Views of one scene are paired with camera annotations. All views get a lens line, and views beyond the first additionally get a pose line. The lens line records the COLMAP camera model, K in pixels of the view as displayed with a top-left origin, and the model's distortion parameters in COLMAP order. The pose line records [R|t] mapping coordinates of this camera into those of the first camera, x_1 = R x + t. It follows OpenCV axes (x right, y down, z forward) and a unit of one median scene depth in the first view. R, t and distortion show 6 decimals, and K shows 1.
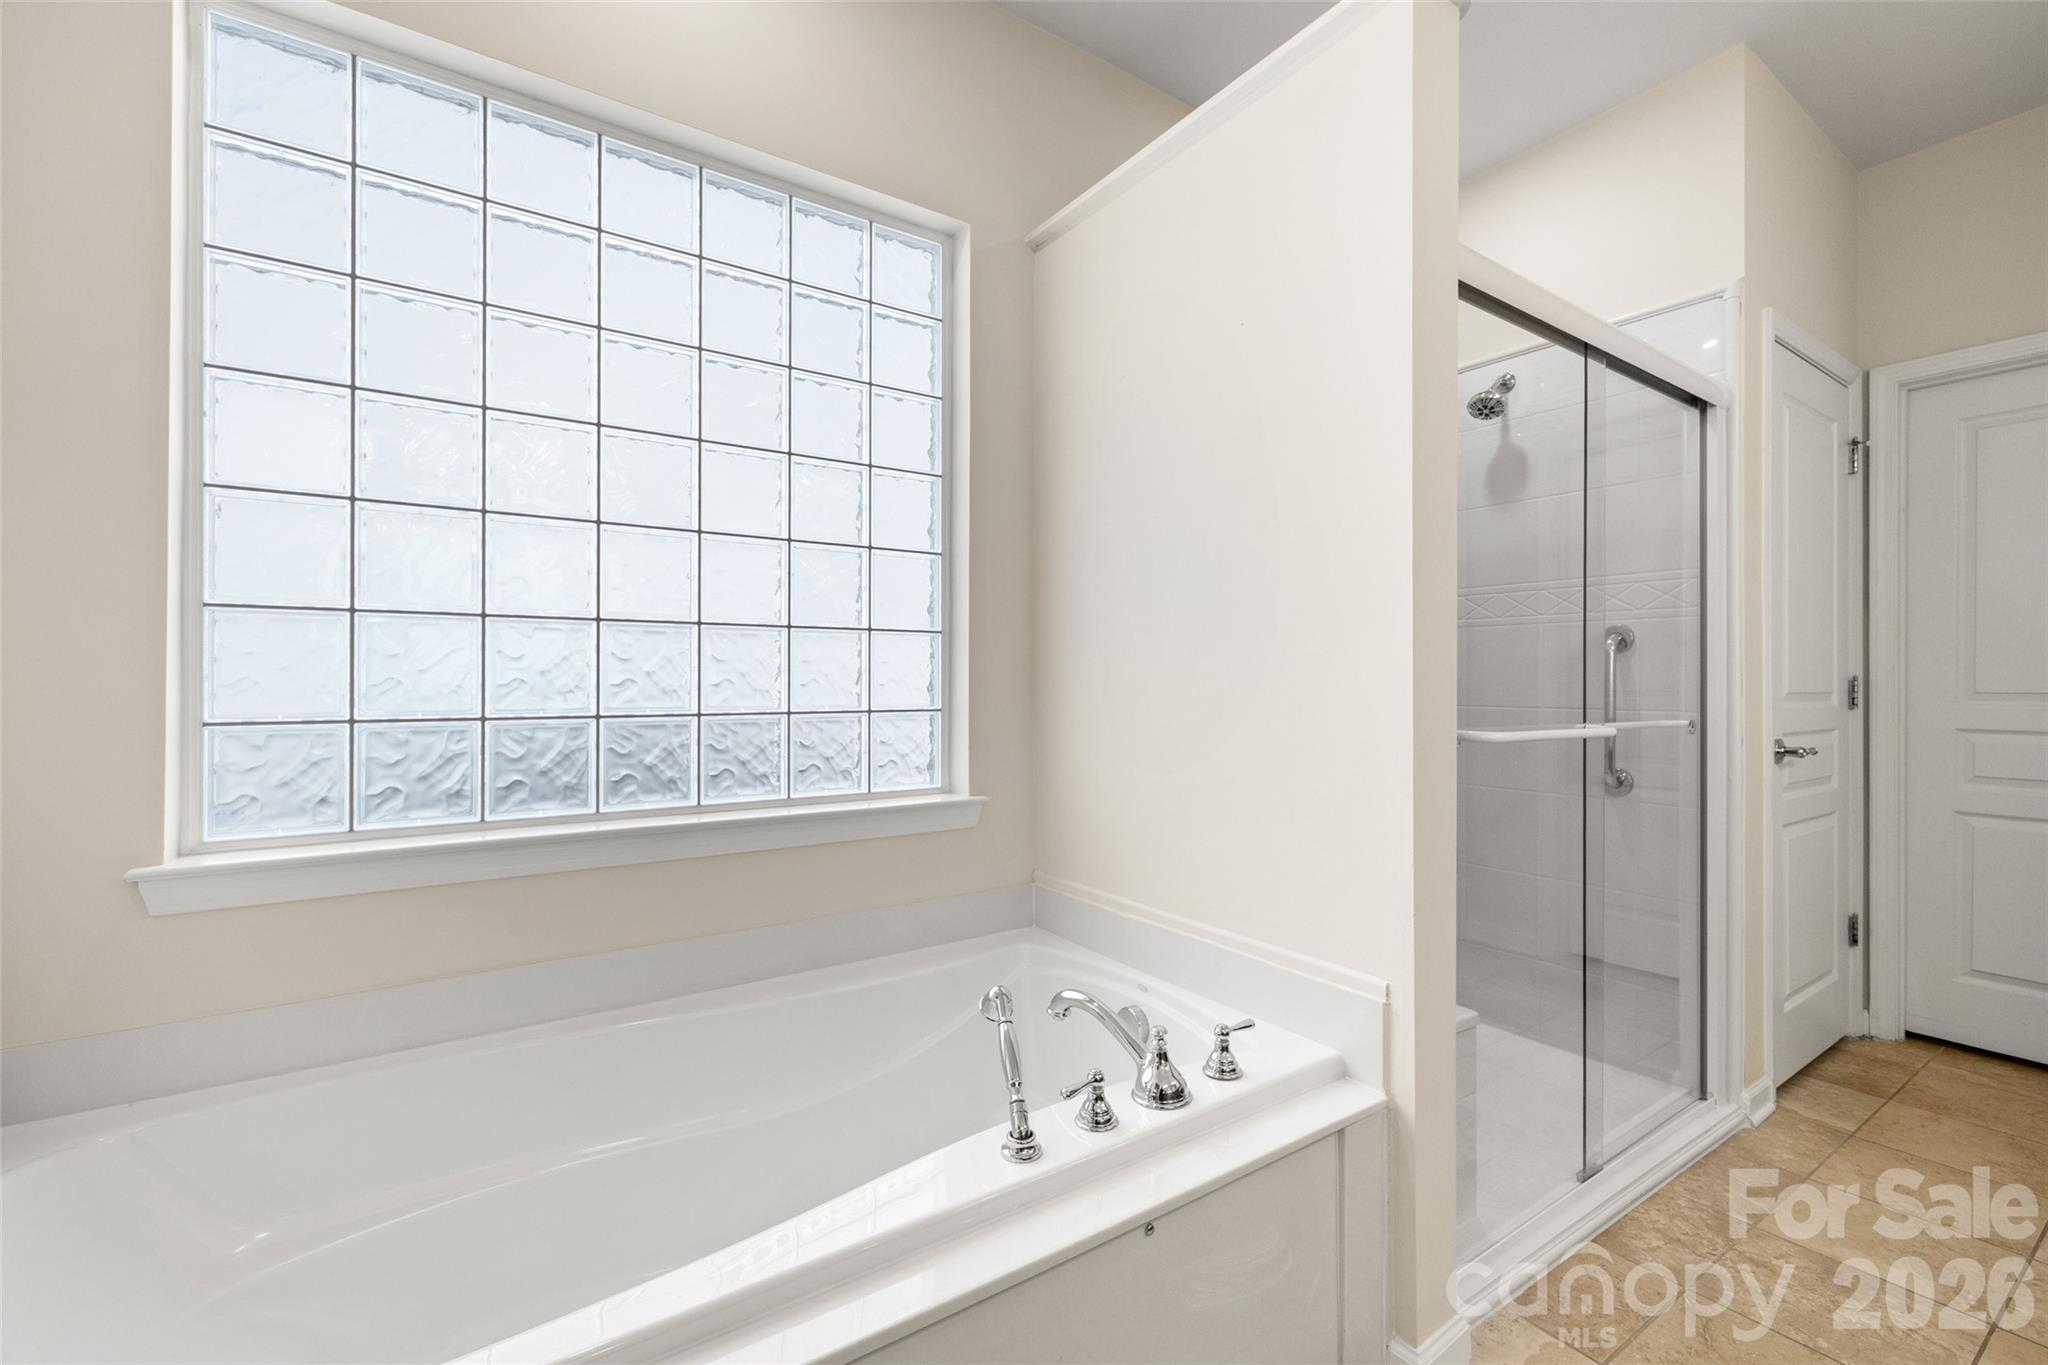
lens RADIAL K [[888.1, 0, 1040.1], [0, 888.1, 682.6], [0, 0, 1]] dist [0.003283, 0.000180]
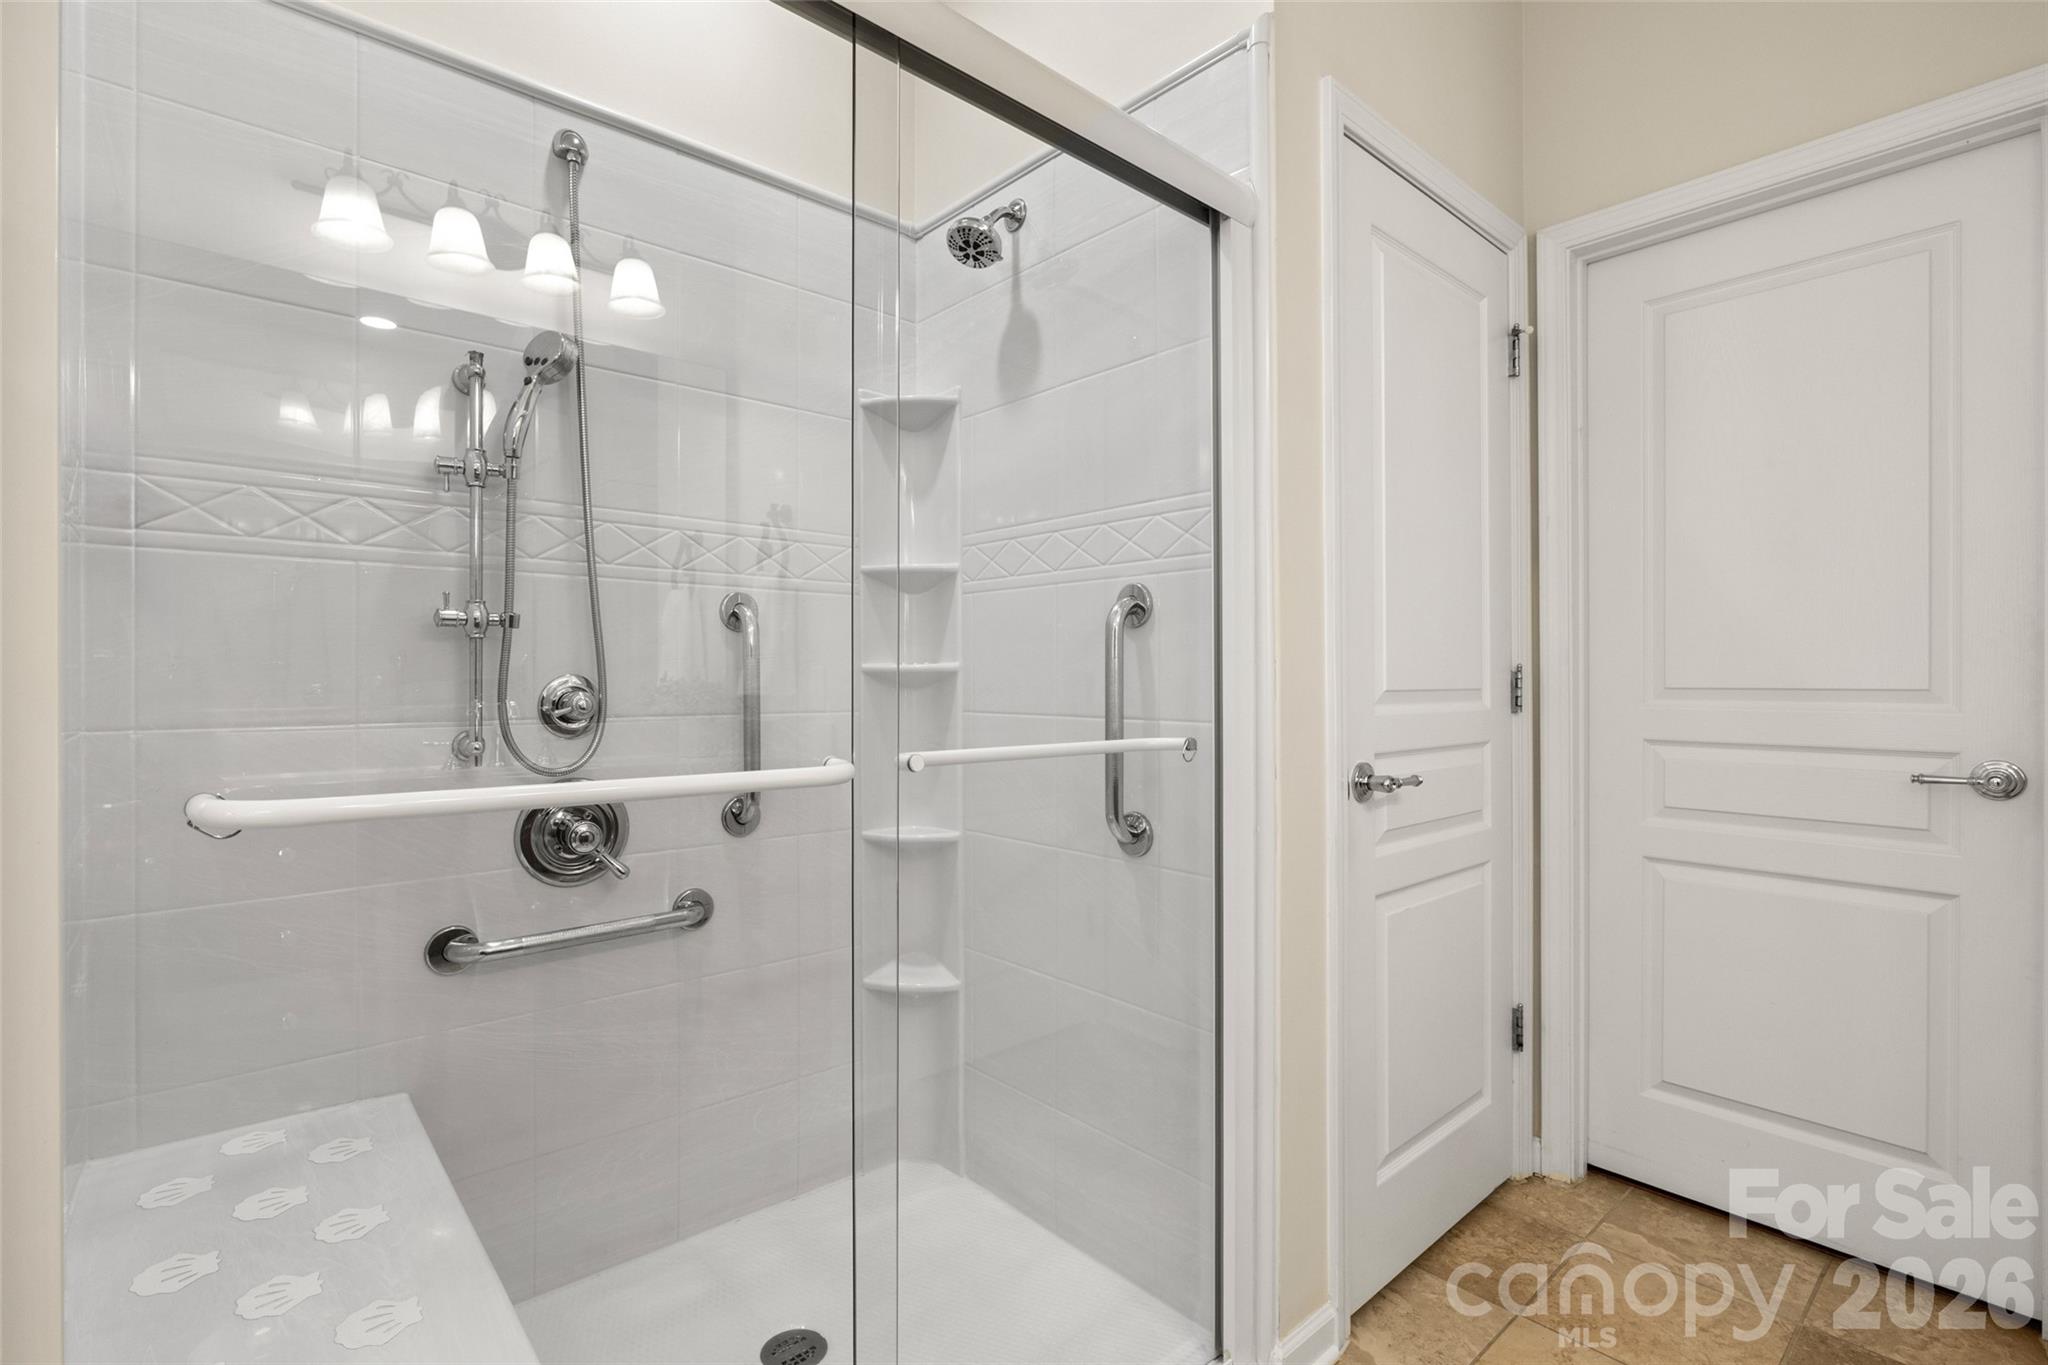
lens RADIAL K [[954.7, 0, 1009.3], [0, 954.7, 686.6], [0, 0, 1]] dist [-0.017026, 0.002302]
pose [[0.993821, -0.007854, 0.110718, 0.448335], [0.007863, 0.999969, 0.000357, 0.005950], [-0.110718, 0.000516, 0.993852, 0.313149]]
